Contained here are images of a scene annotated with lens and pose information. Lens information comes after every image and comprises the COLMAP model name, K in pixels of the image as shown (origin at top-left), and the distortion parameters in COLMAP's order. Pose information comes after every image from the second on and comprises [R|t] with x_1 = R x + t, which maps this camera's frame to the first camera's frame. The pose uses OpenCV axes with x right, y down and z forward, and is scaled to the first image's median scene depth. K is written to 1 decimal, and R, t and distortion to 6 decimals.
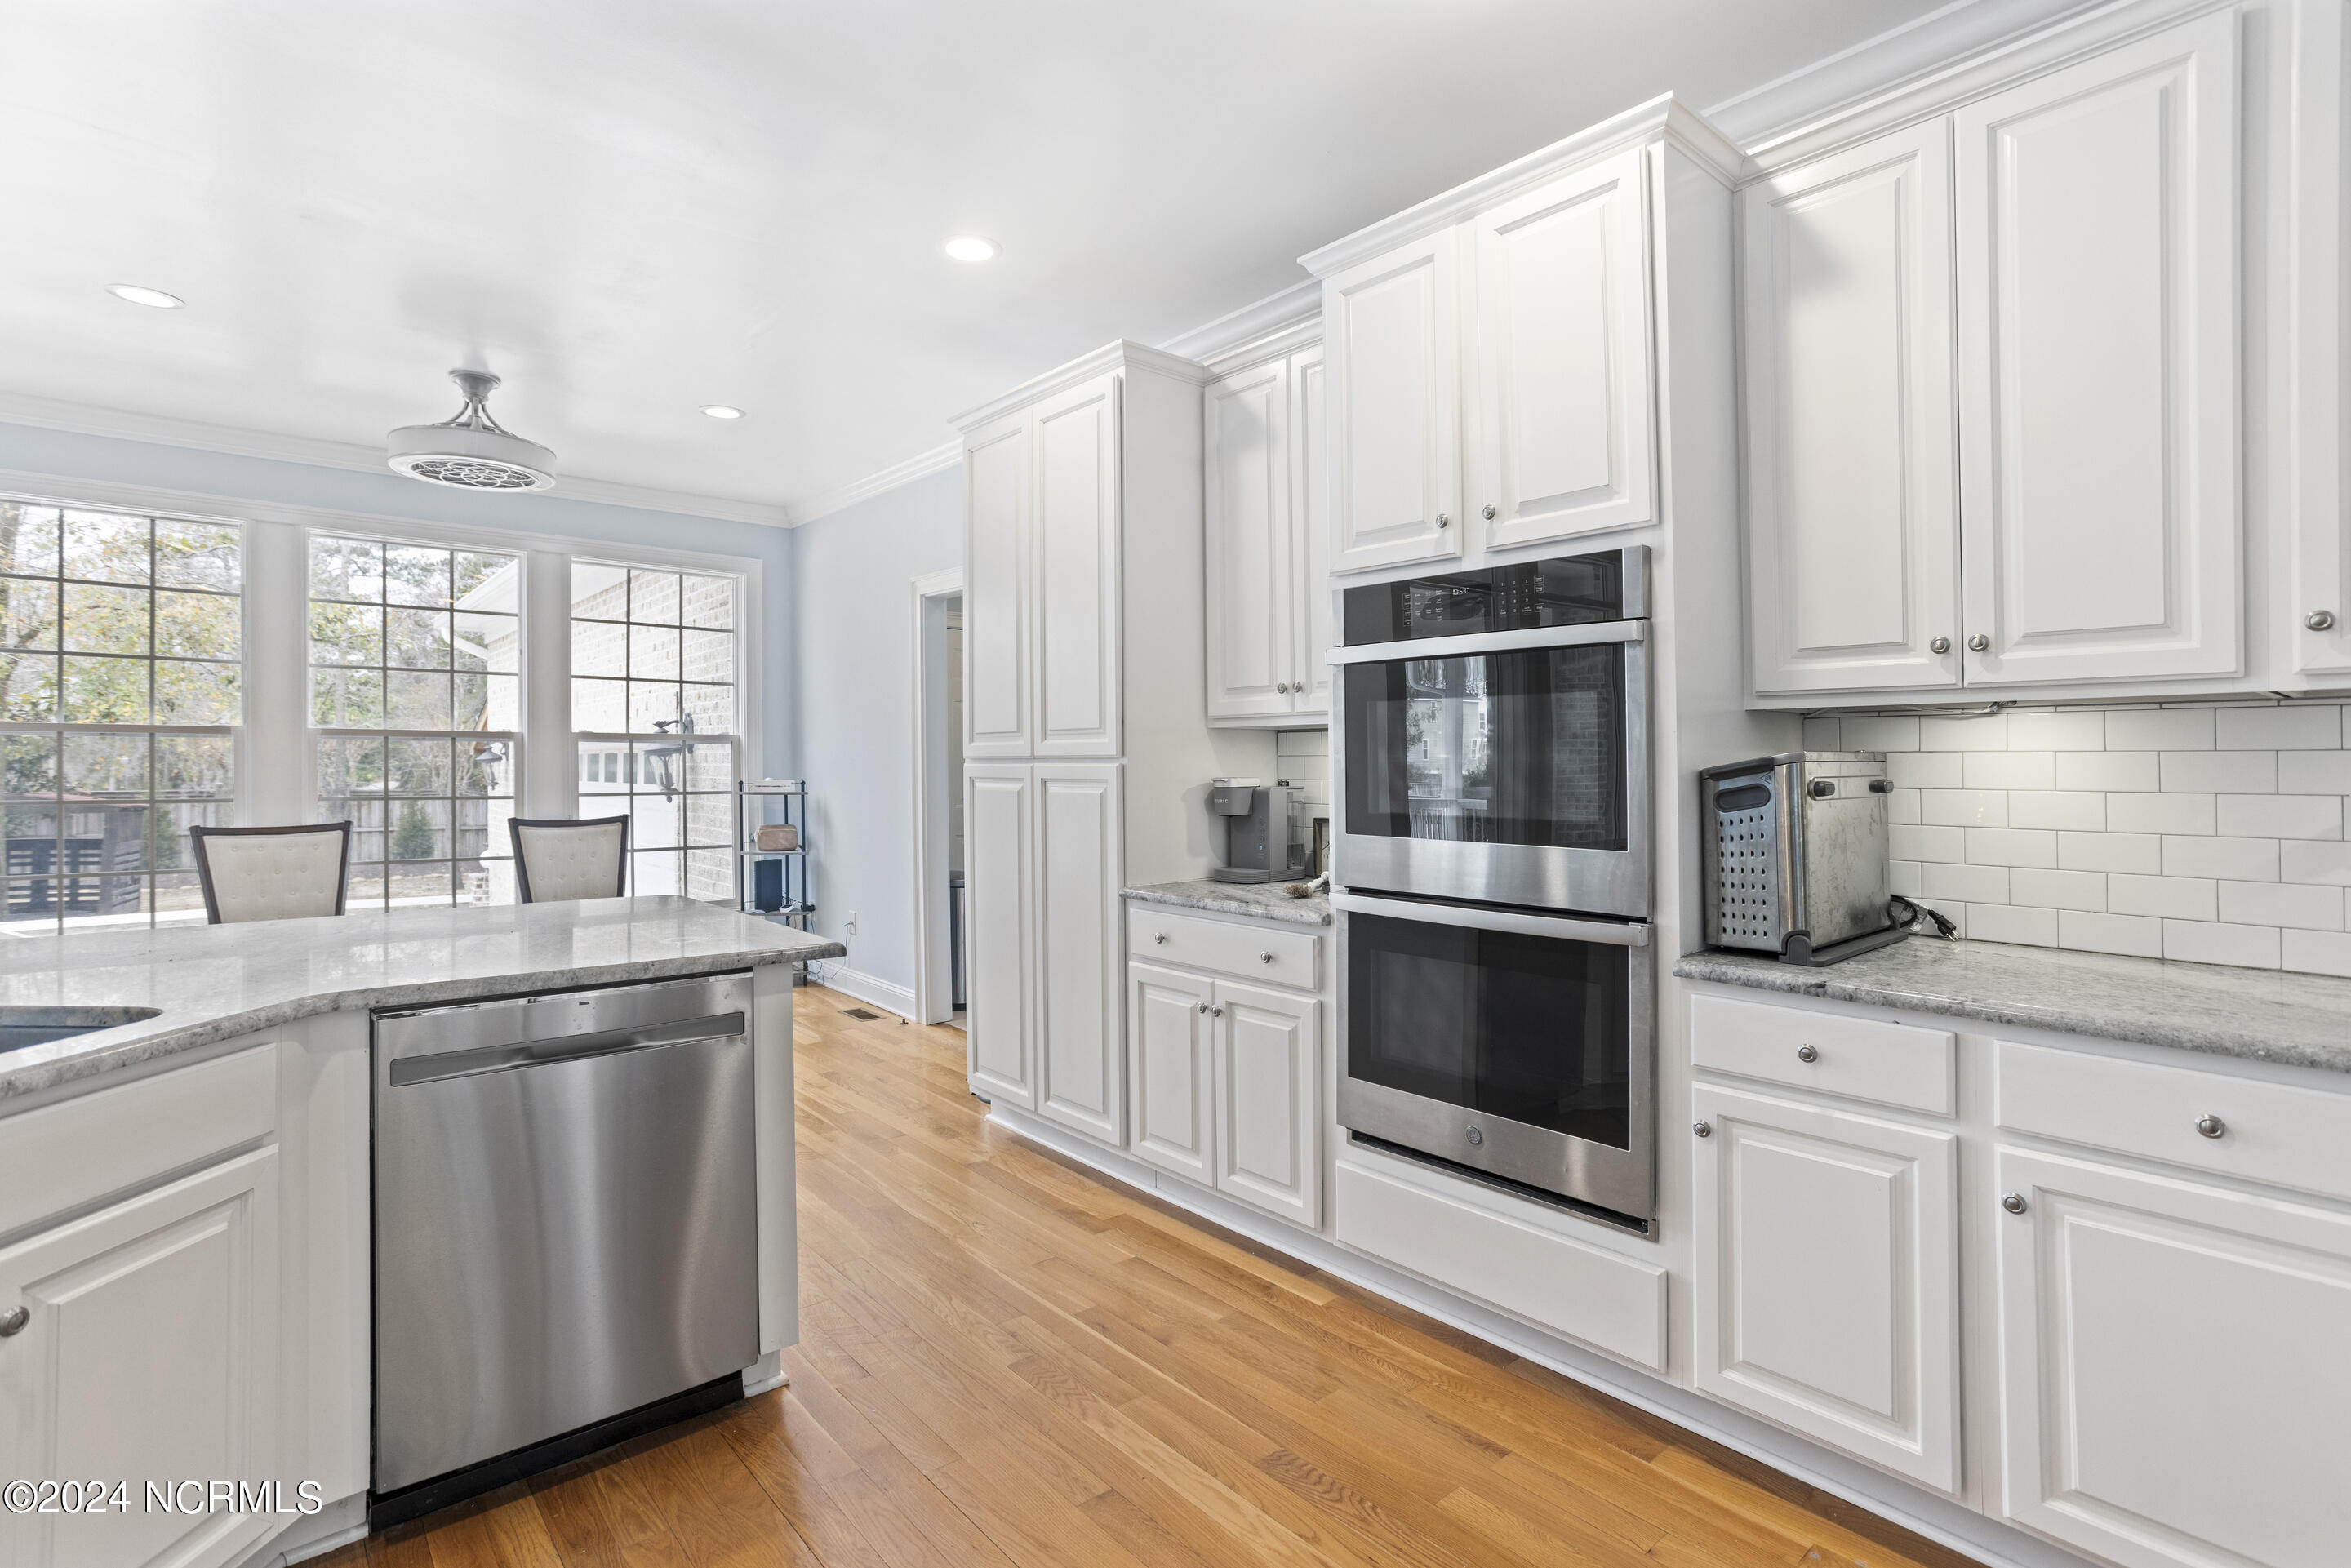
lens RADIAL K [[1149.8, 0, 1168.5], [0, 1149.8, 712.2], [0, 0, 1]] dist [-0.031991, 0.000342]
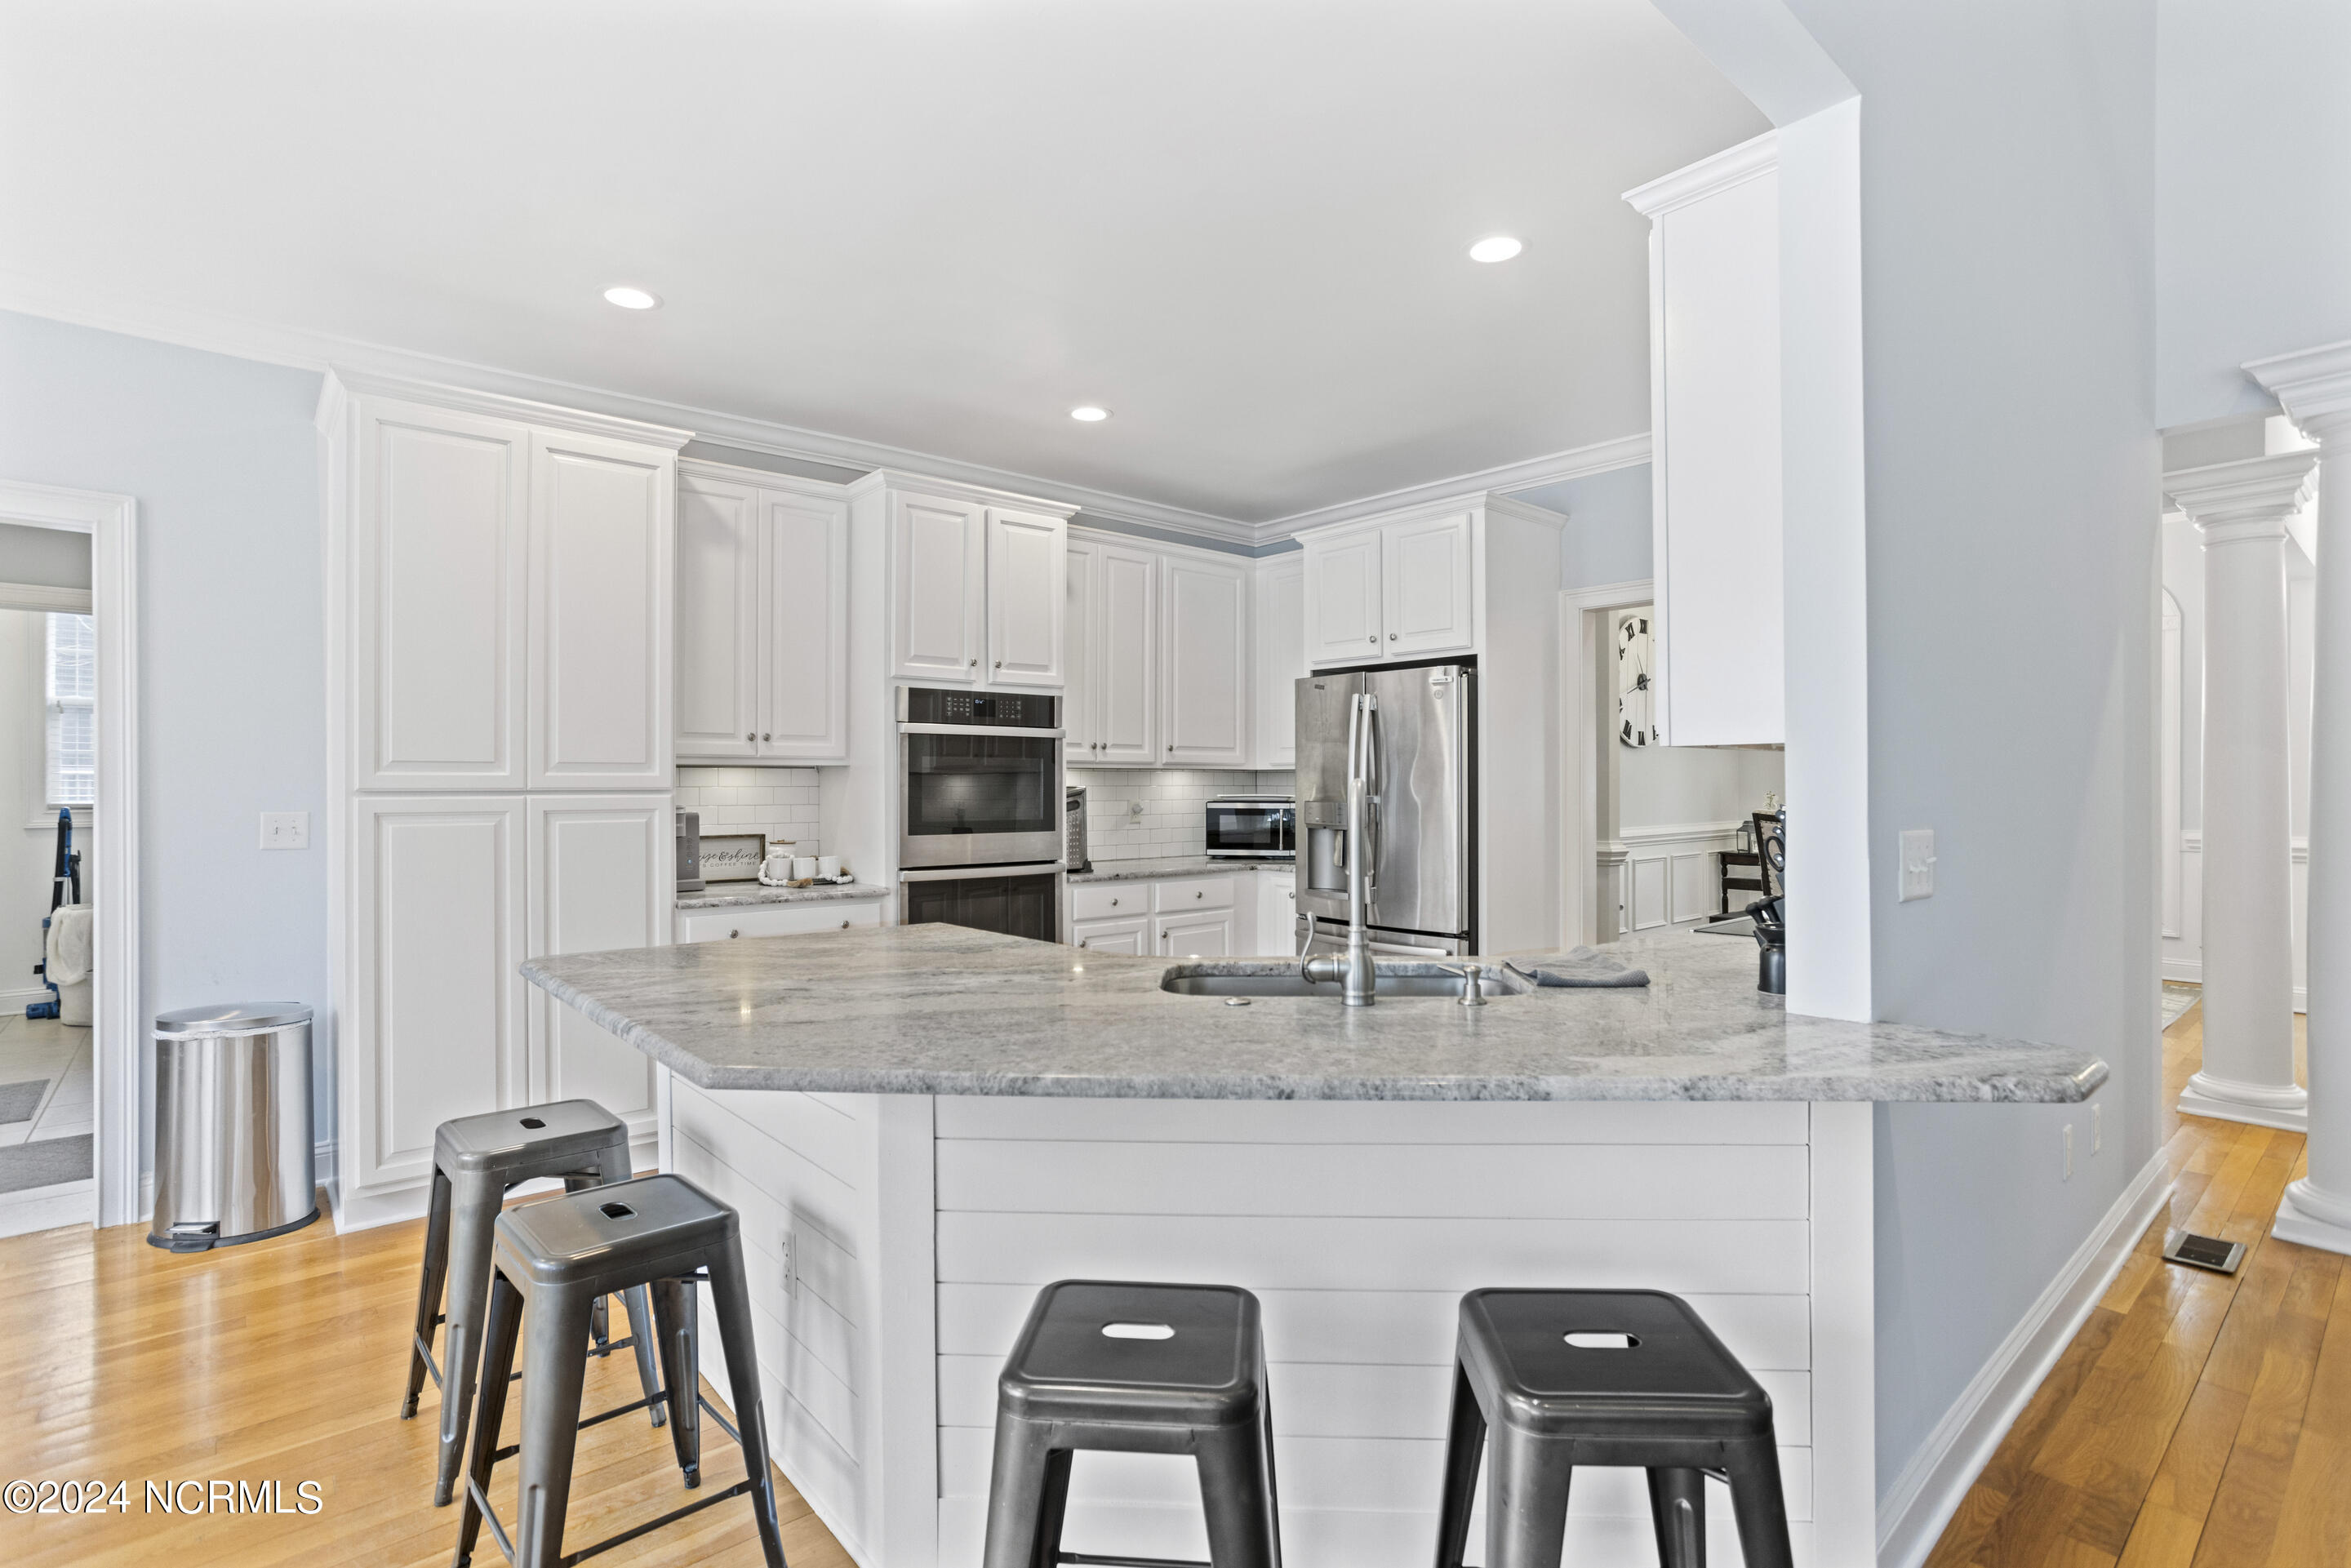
lens RADIAL K [[1127.3, 0, 1177.4], [0, 1127.3, 775.7], [0, 0, 1]] dist [-0.050819, 0.032144]
pose [[0.003393, 0.007213, 0.999968, -1.551964], [-0.043731, 0.999018, -0.007058, 0.014399], [-0.999038, -0.043705, 0.003705, 0.647412]]
